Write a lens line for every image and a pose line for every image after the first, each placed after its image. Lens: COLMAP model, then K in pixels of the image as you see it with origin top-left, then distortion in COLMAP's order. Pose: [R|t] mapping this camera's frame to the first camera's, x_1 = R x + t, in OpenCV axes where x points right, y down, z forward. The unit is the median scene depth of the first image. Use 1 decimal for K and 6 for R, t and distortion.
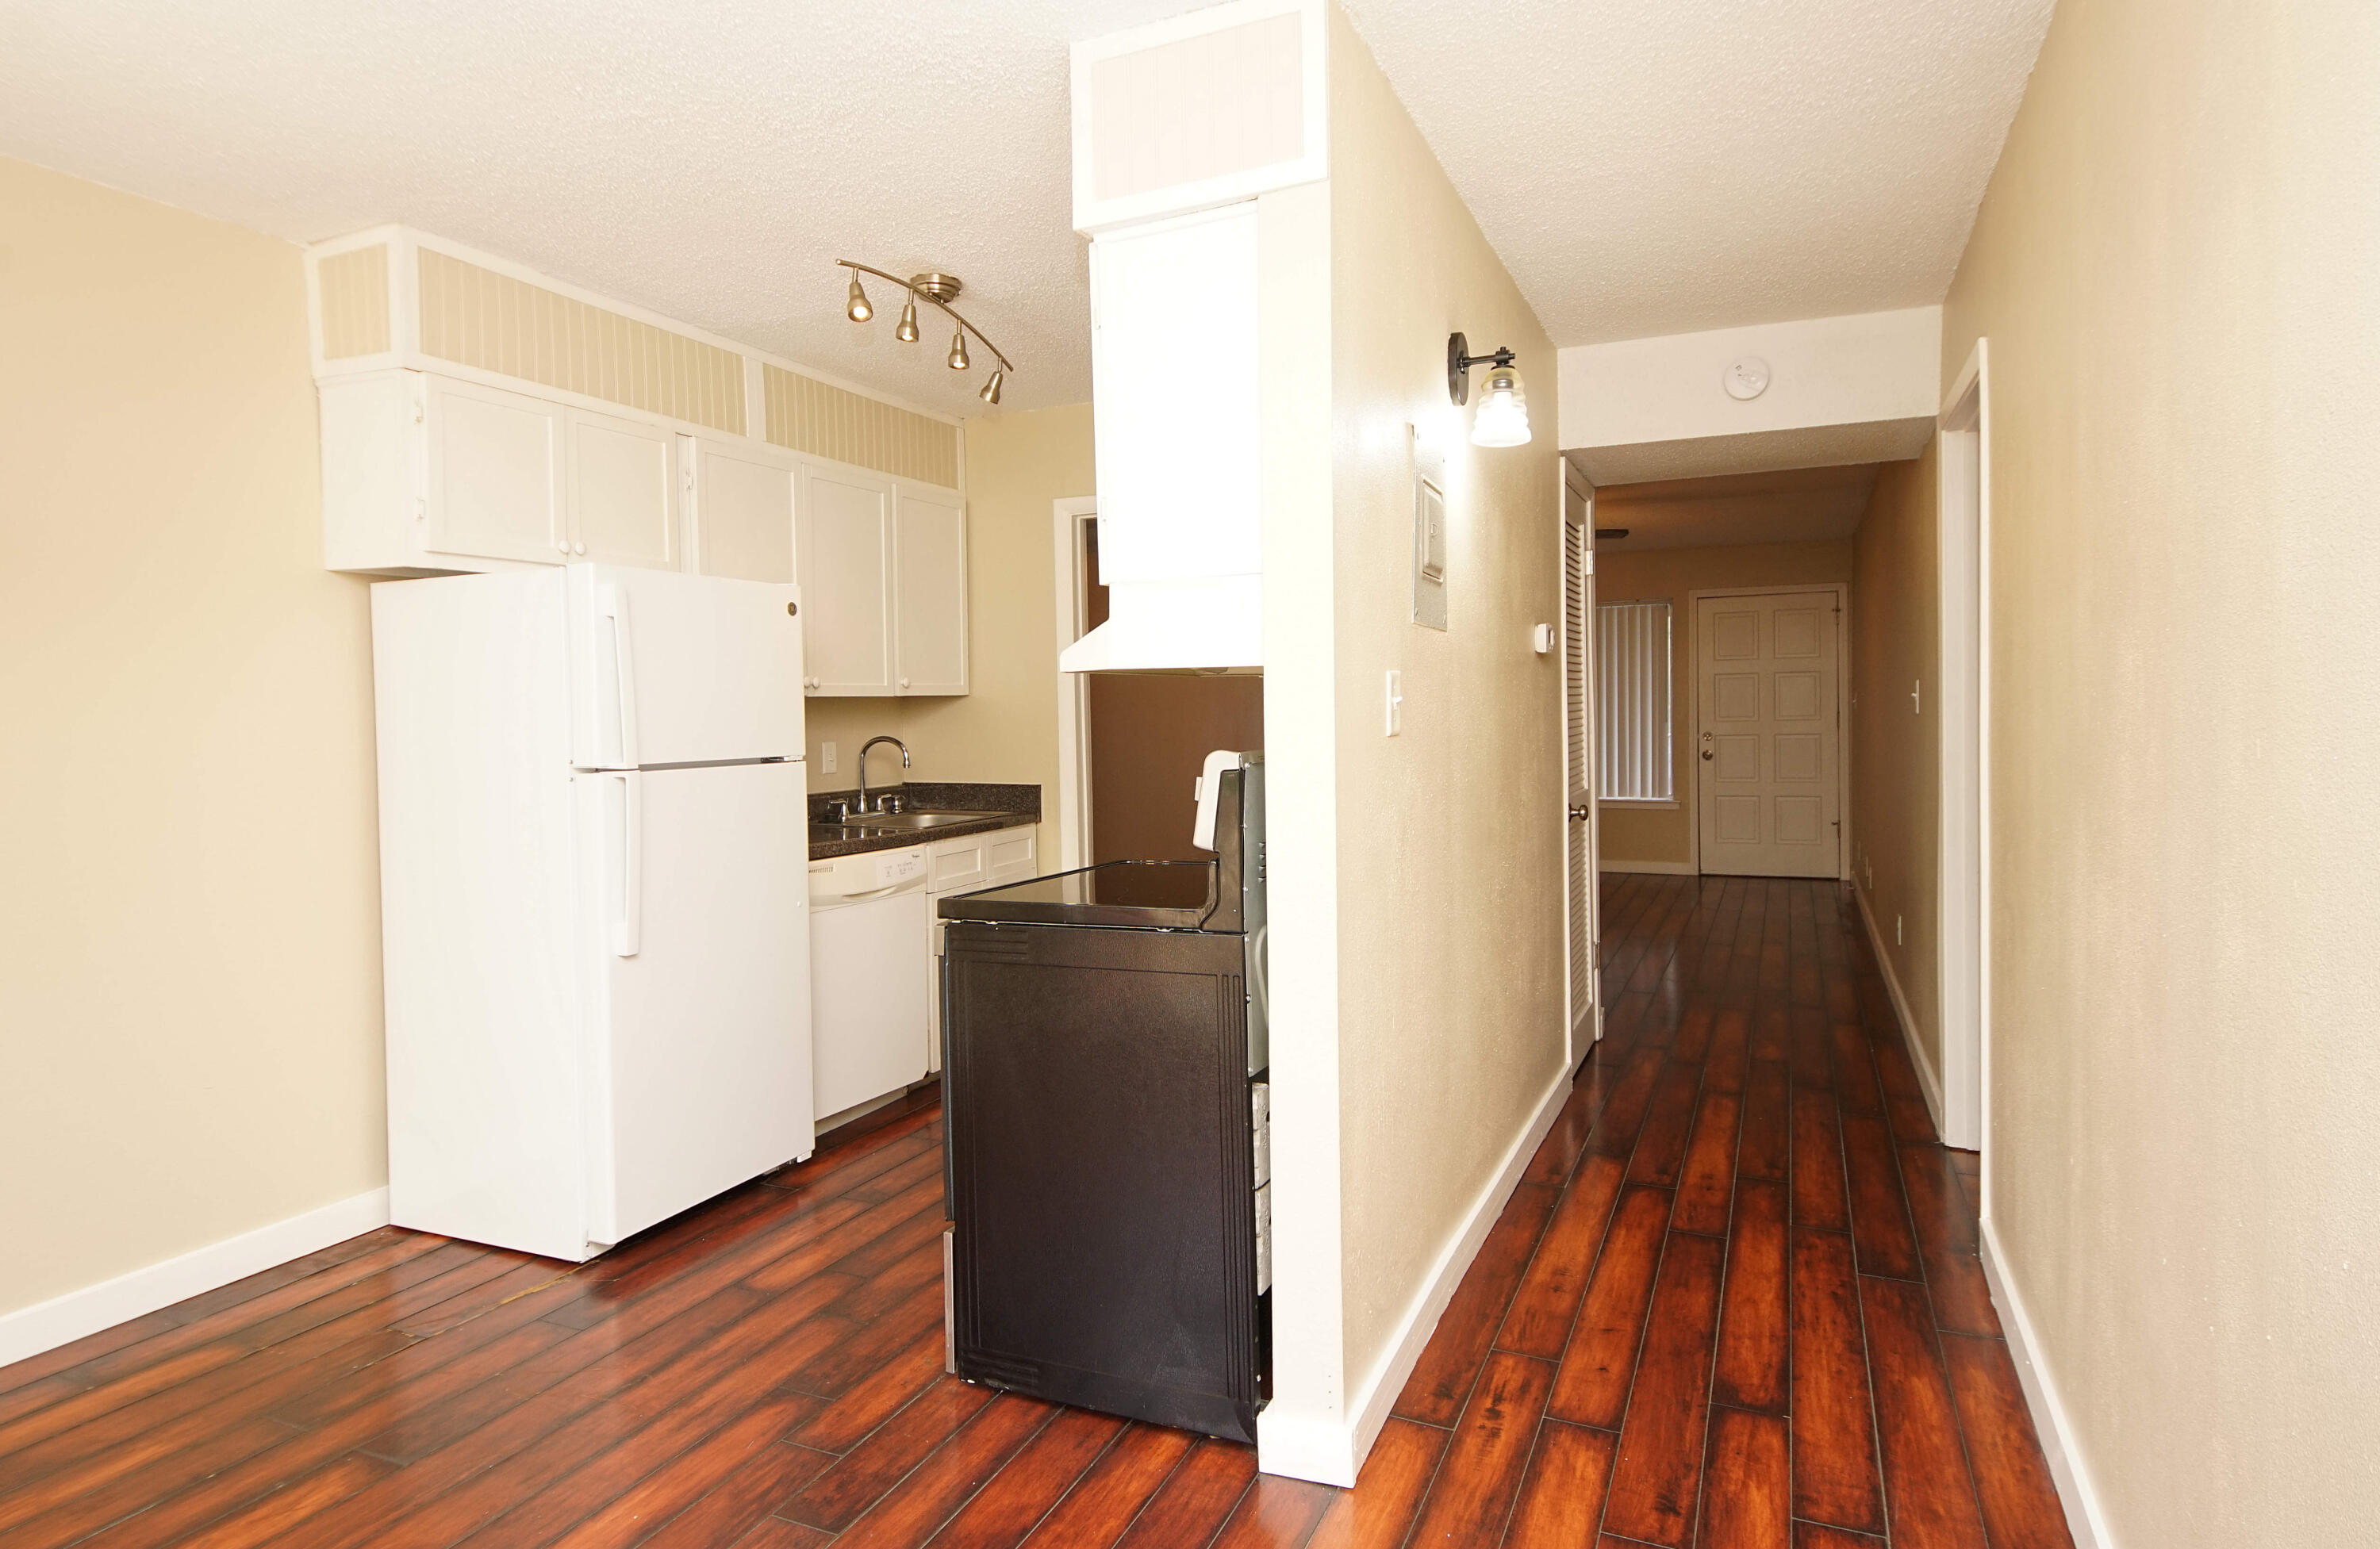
lens RADIAL K [[1303.6, 0, 1187.5], [0, 1303.6, 747.8], [0, 0, 1]] dist [0.023370, -0.002423]
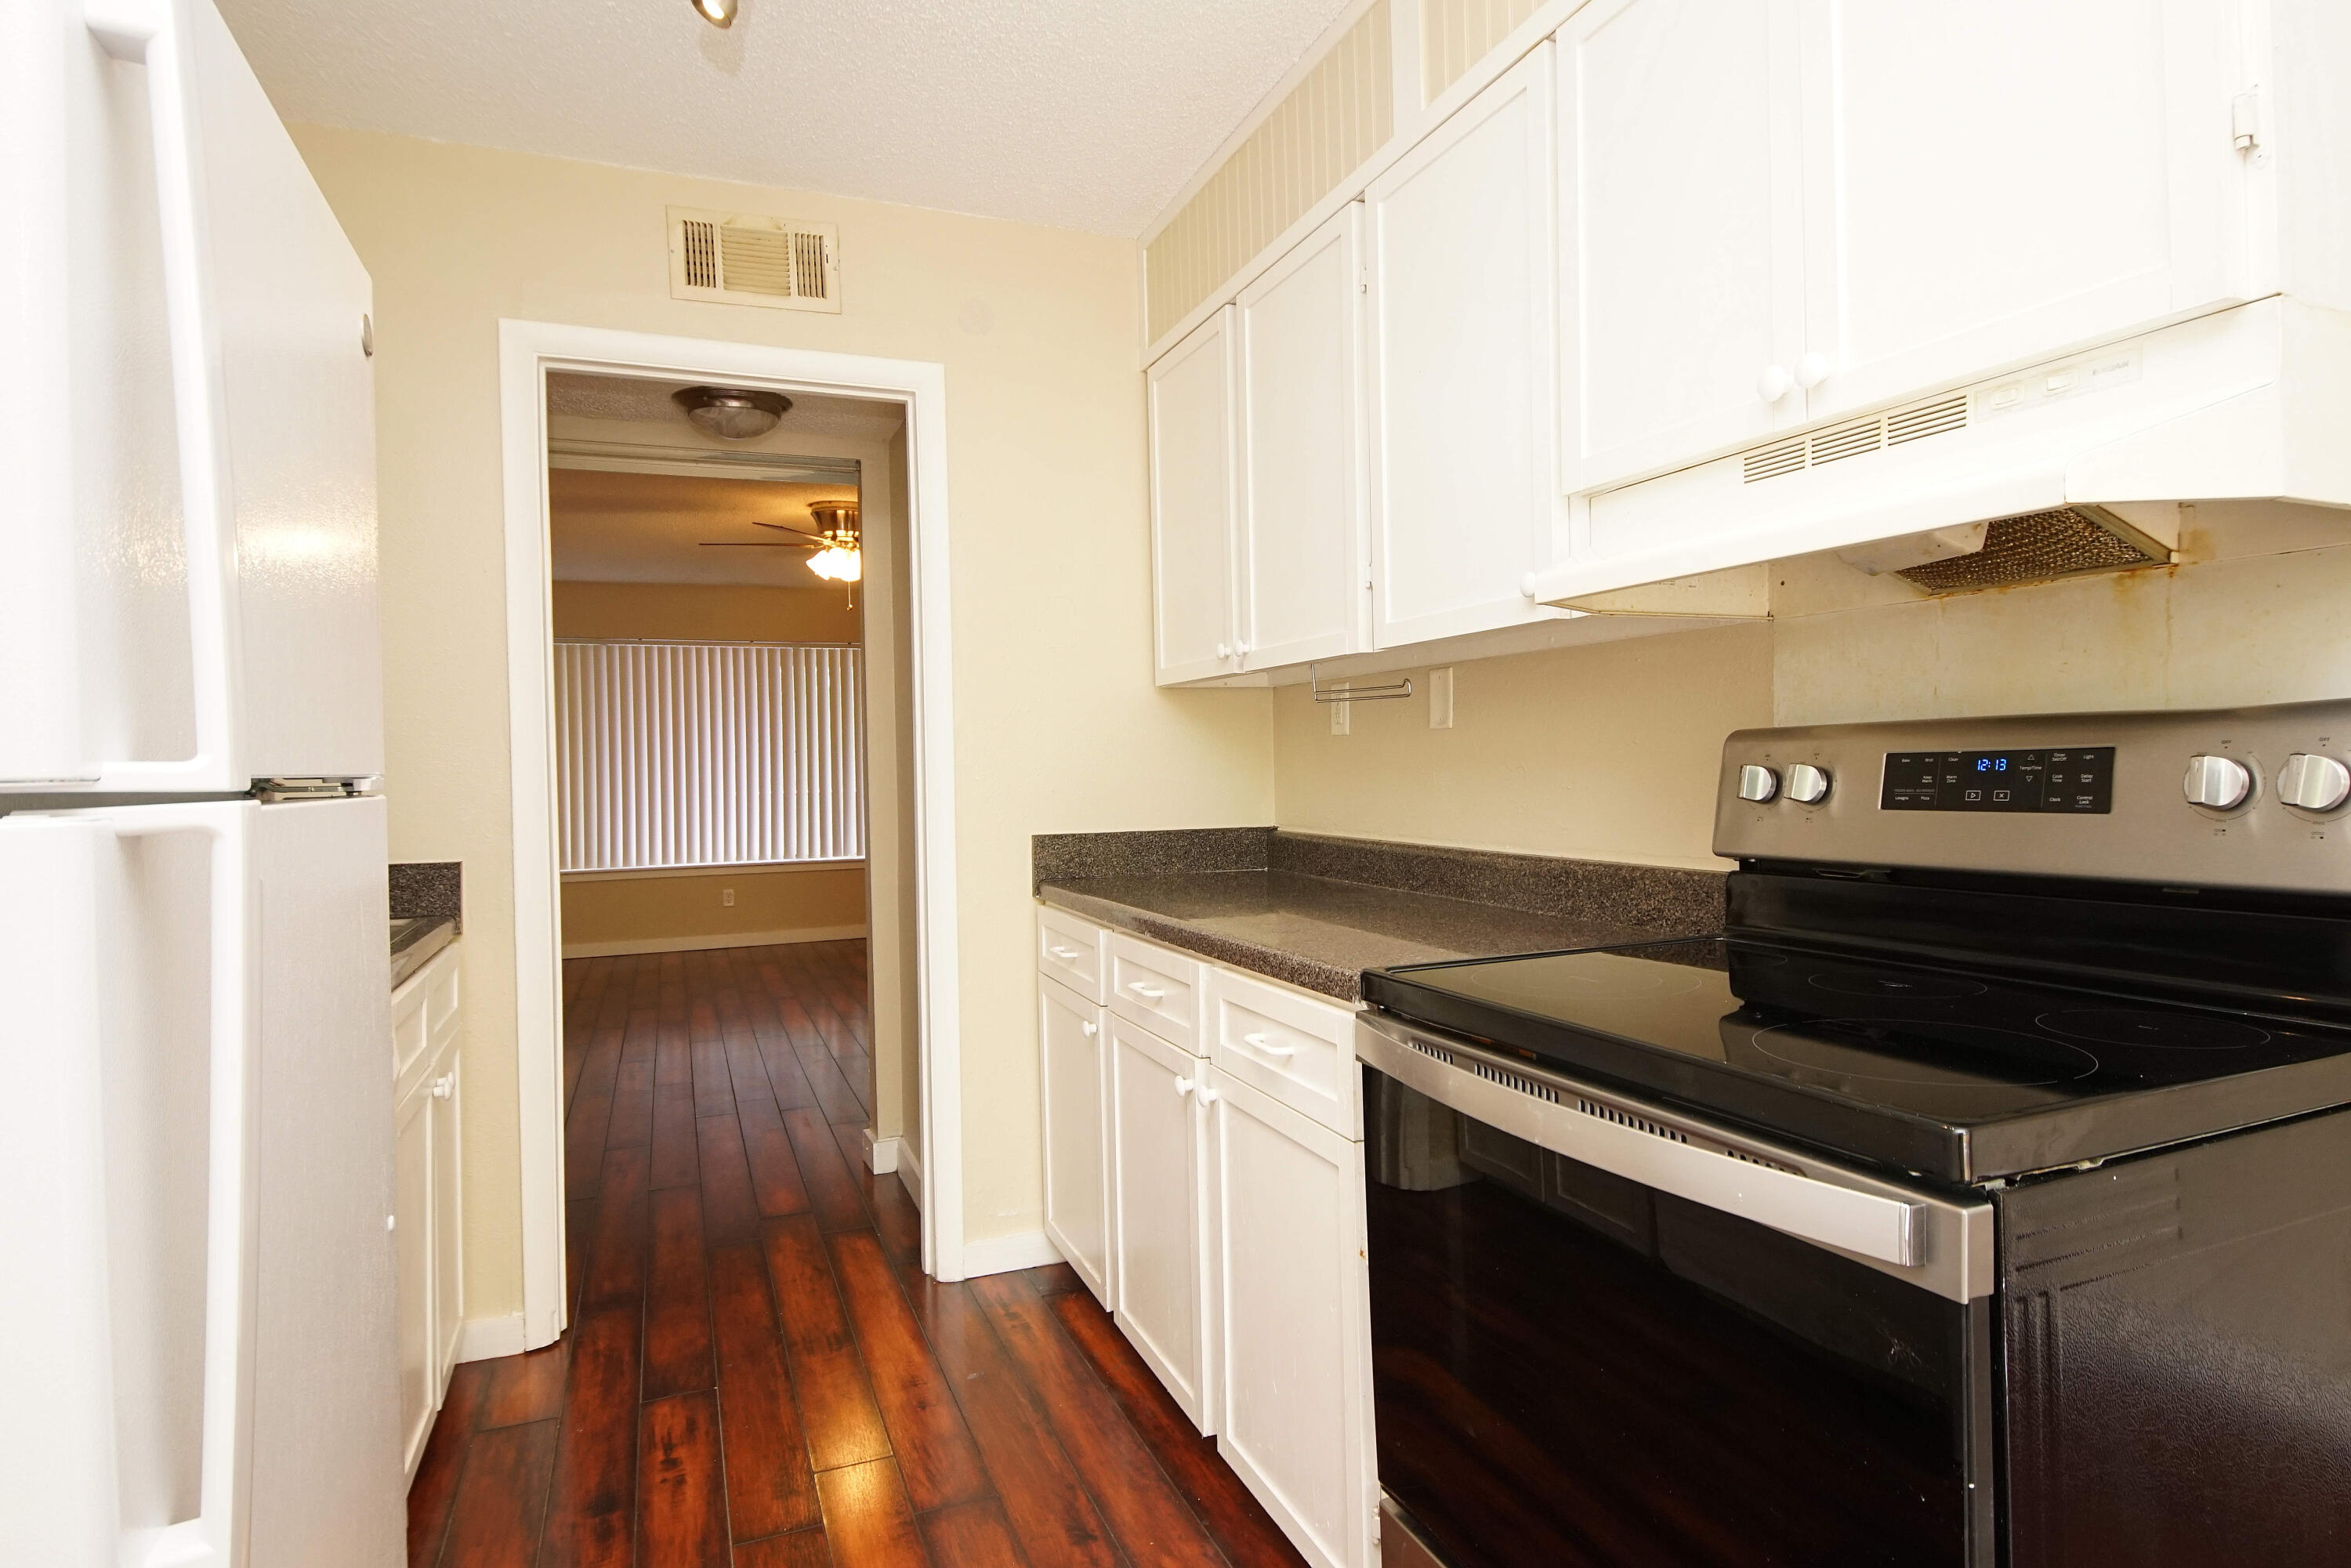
lens RADIAL K [[1256.9, 0, 1156.8], [0, 1256.9, 774.1], [0, 0, 1]] dist [0.040697, -0.038683]
pose [[0.699089, -0.003475, 0.715027, -0.347672], [0.028388, 0.999335, -0.022898, 0.015898], [-0.714471, 0.036306, 0.698722, 0.559853]]
